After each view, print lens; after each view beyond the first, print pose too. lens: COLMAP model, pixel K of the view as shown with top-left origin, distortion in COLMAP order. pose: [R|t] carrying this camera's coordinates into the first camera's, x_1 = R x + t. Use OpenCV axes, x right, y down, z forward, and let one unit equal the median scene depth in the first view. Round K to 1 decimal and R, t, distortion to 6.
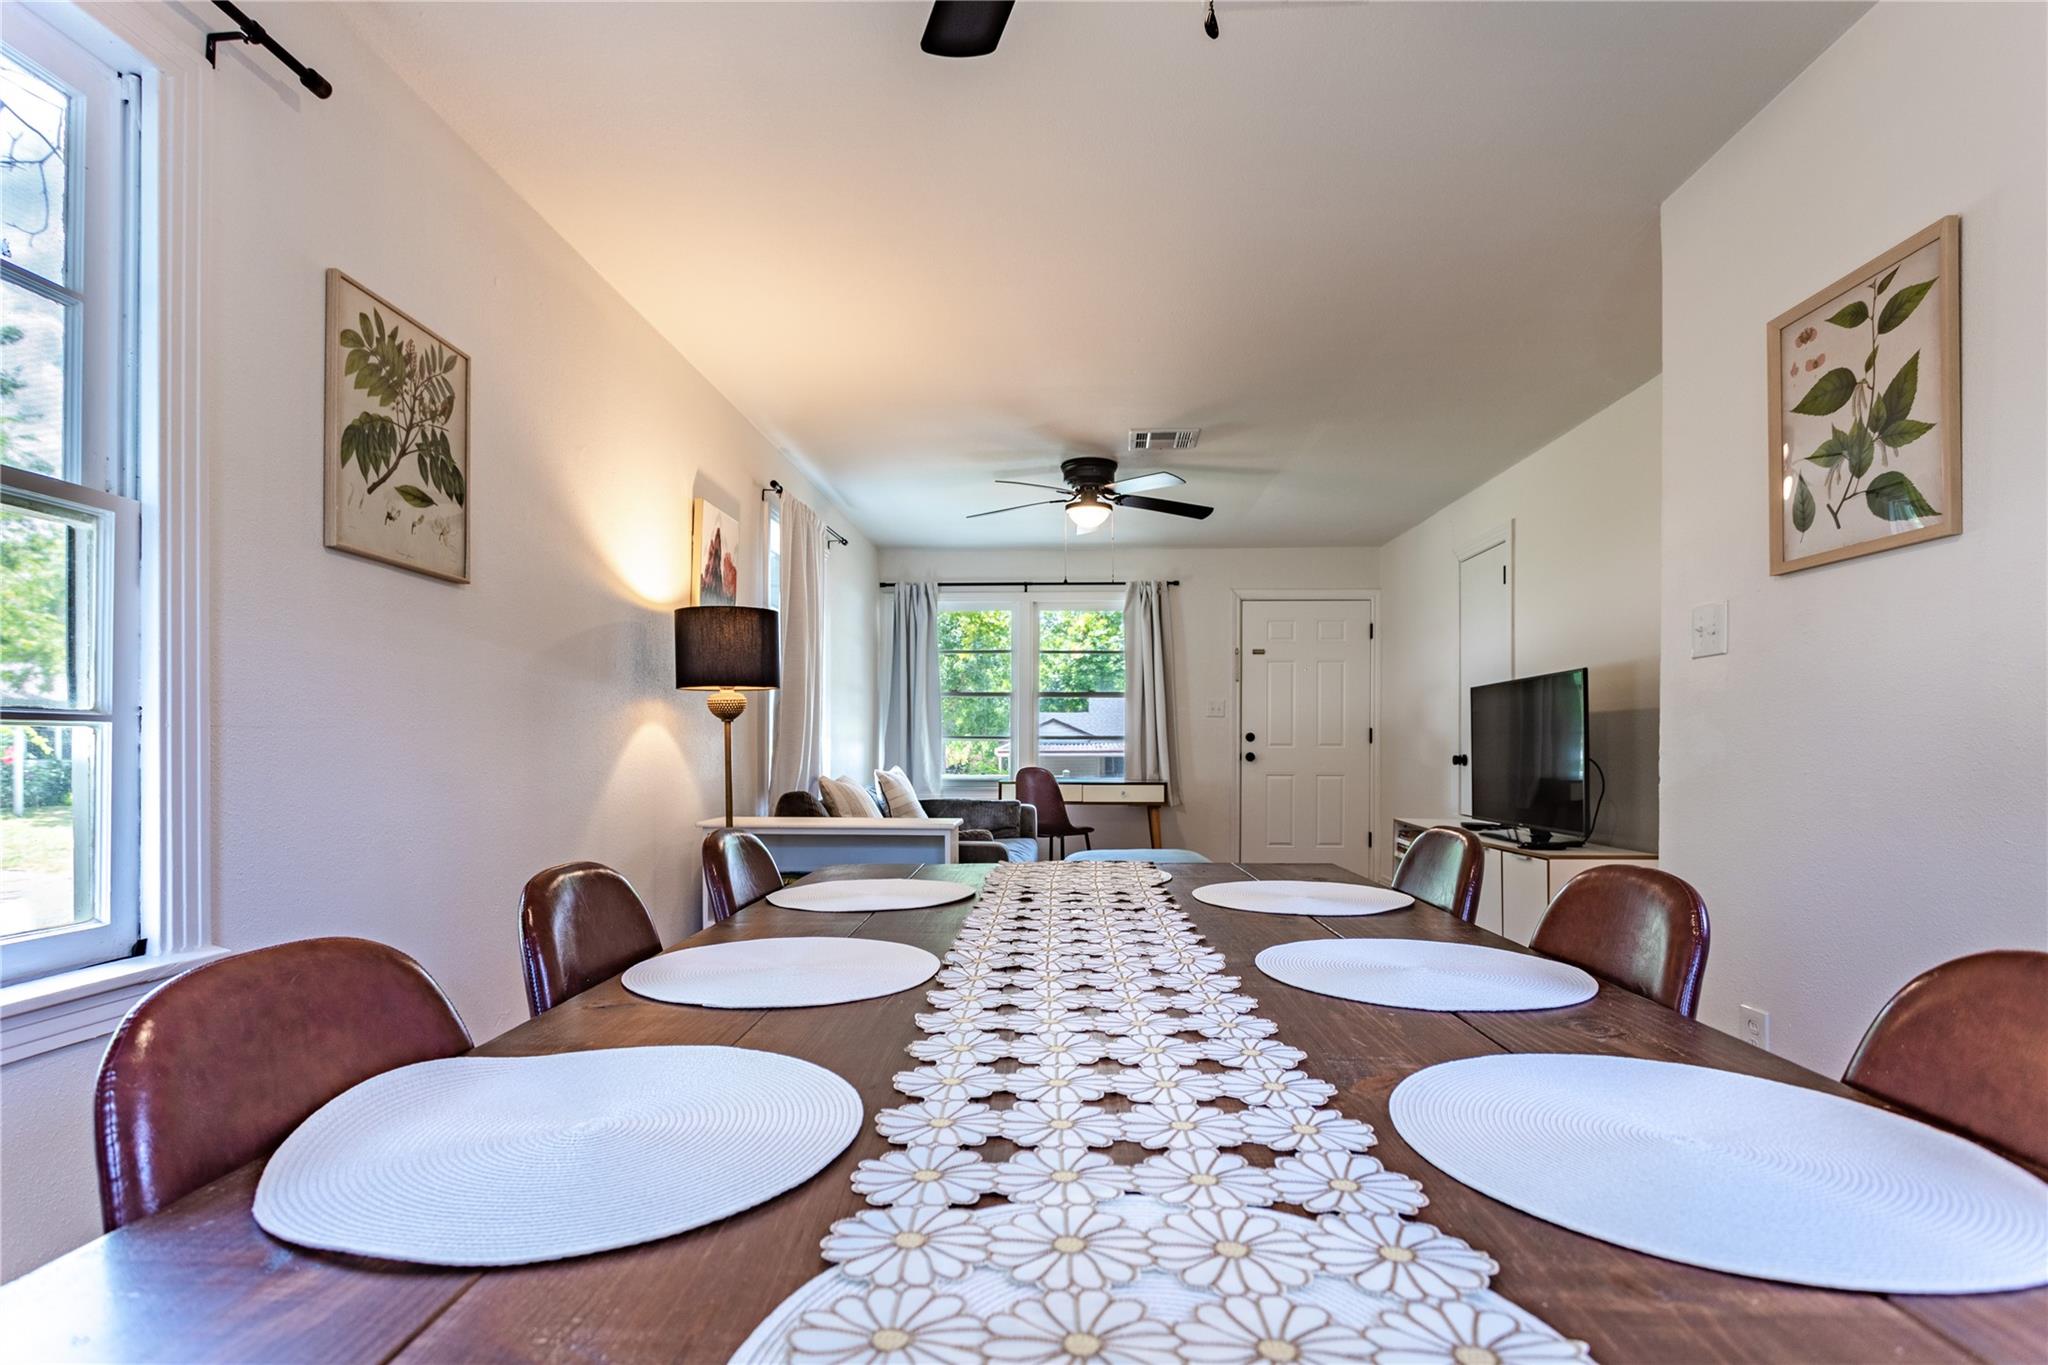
lens RADIAL K [[1007.0, 0, 1017.1], [0, 1007.0, 745.5], [0, 0, 1]] dist [0.000638, 0.000077]
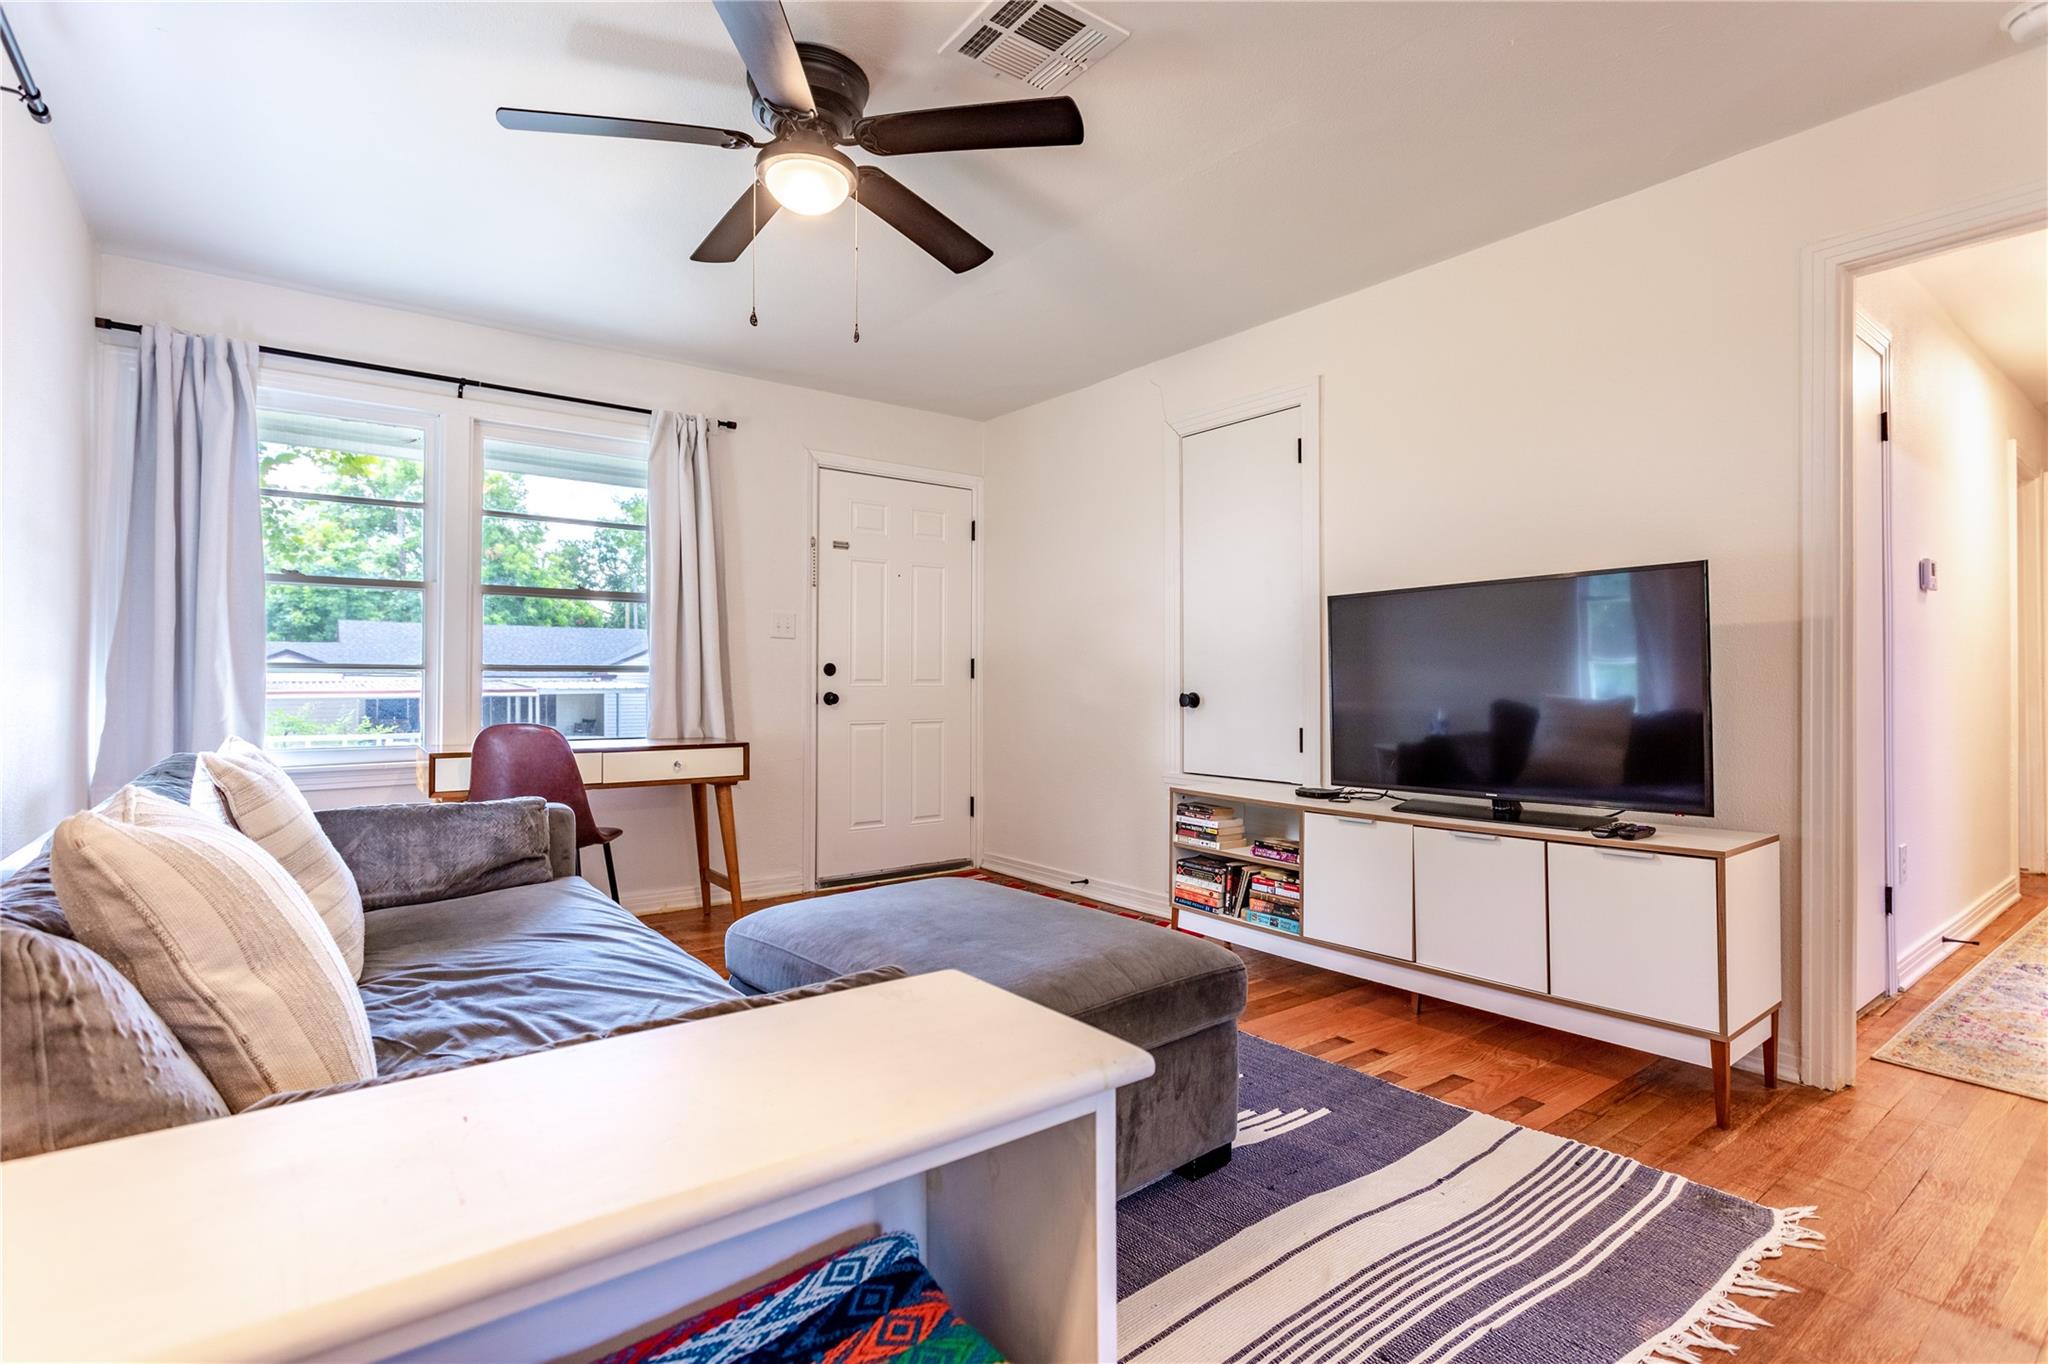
lens RADIAL K [[989.1, 0, 1023.9], [0, 989.1, 673.1], [0, 0, 1]] dist [-0.014681, 0.000704]
pose [[0.766209, 0.004814, 0.642574, -0.321666], [0.001771, 0.999952, -0.009603, 0.002939], [-0.642589, 0.008496, 0.766164, 1.332791]]
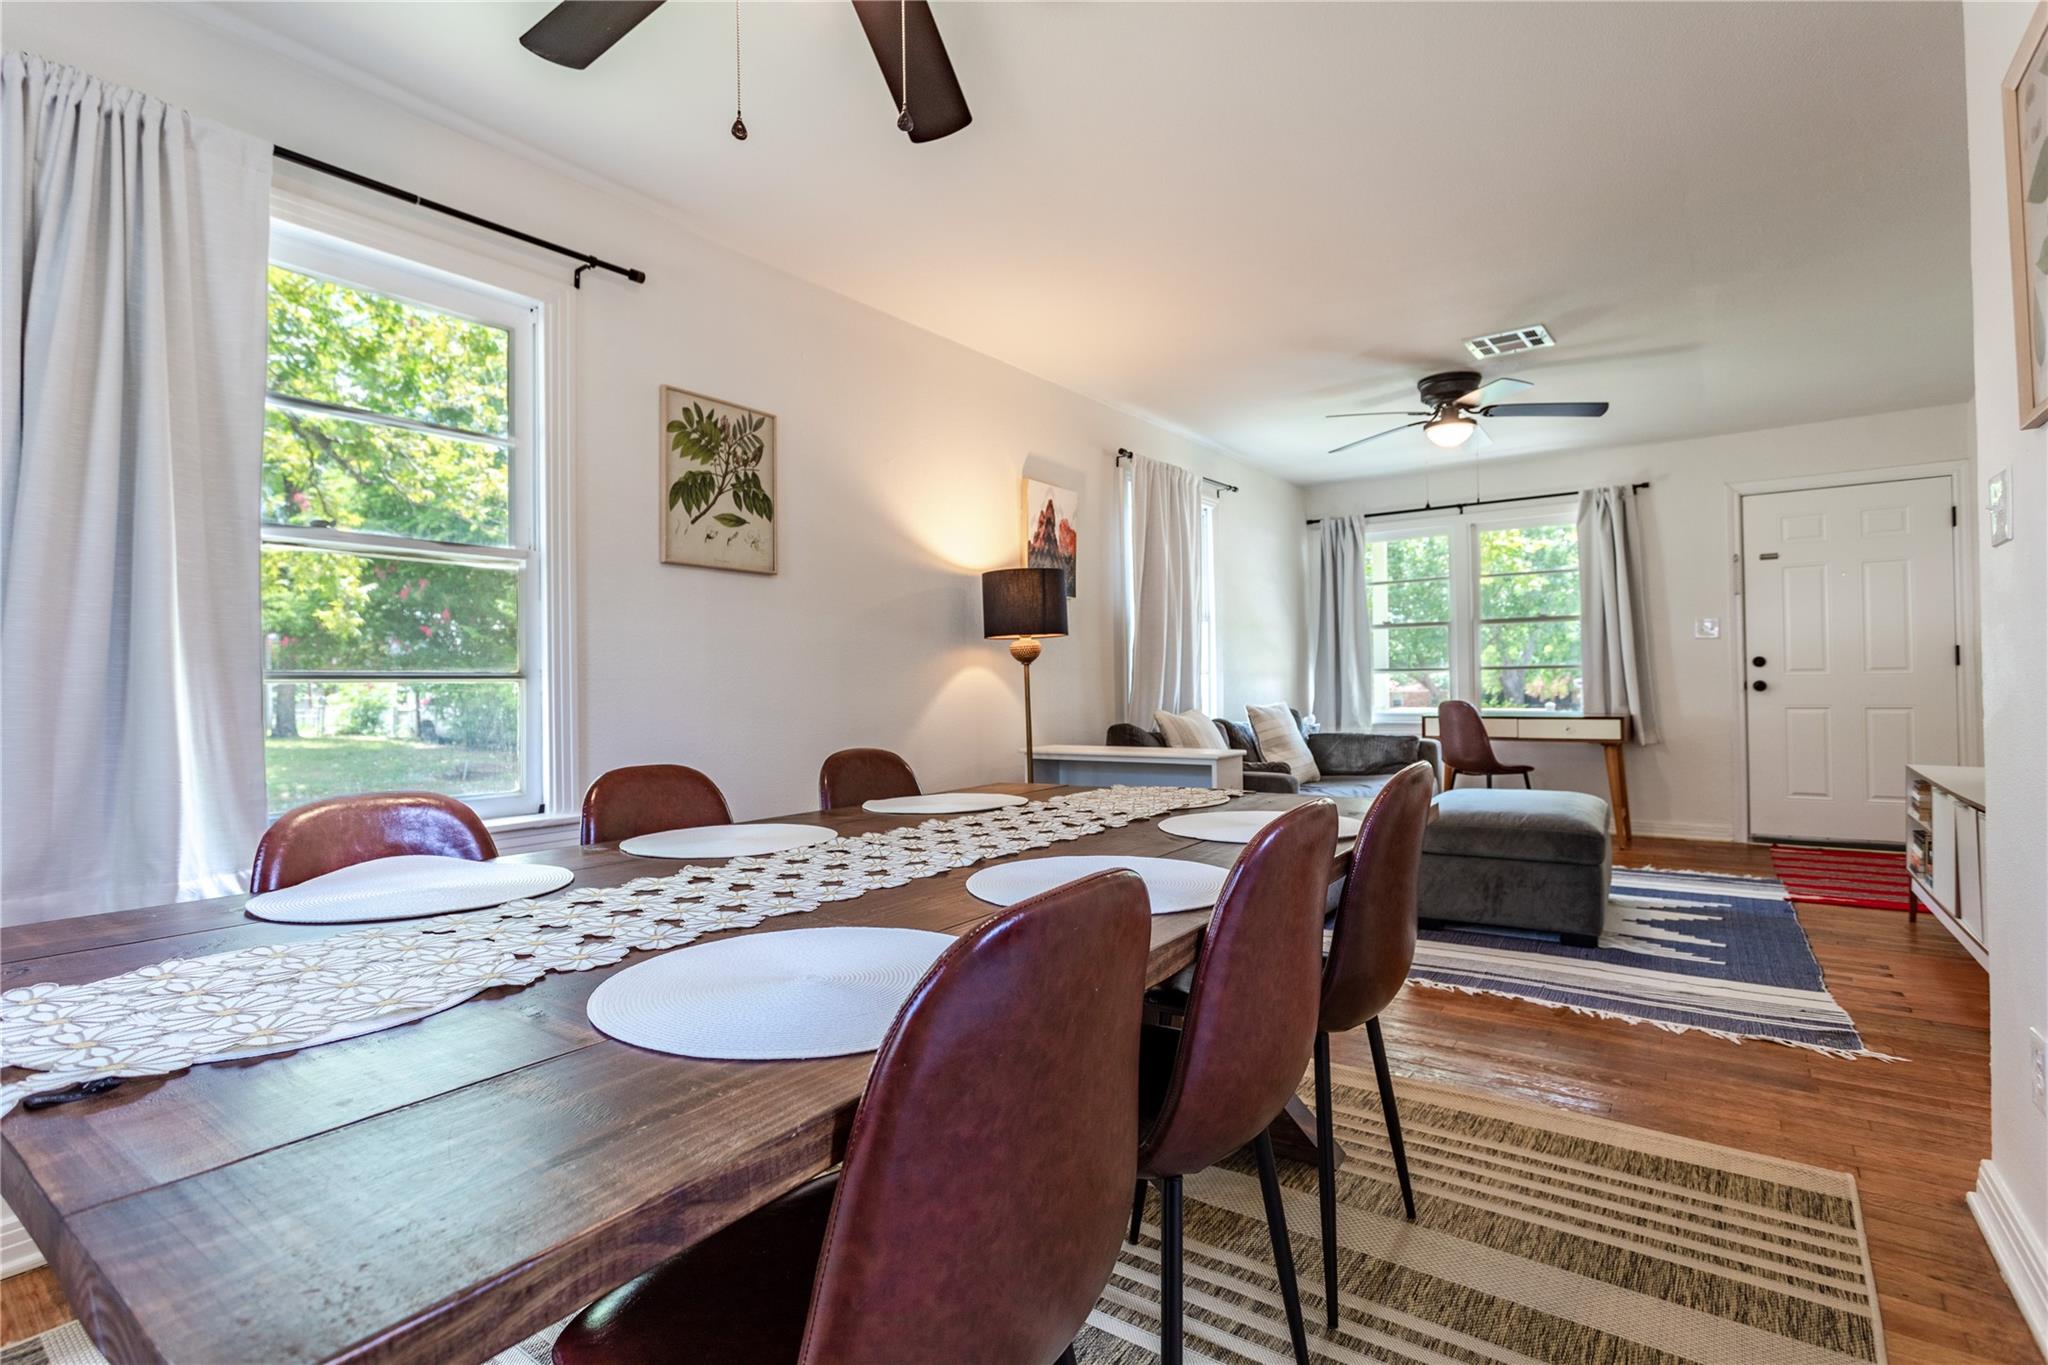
lens RADIAL K [[989.1, 0, 1023.9], [0, 989.1, 673.6], [0, 0, 1]] dist [-0.014681, 0.000704]
pose [[0.842003, -0.021554, -0.539042, 0.520775], [0.017667, 0.999767, -0.012379, 0.002954], [0.539183, 0.000900, 0.842188, 0.013207]]
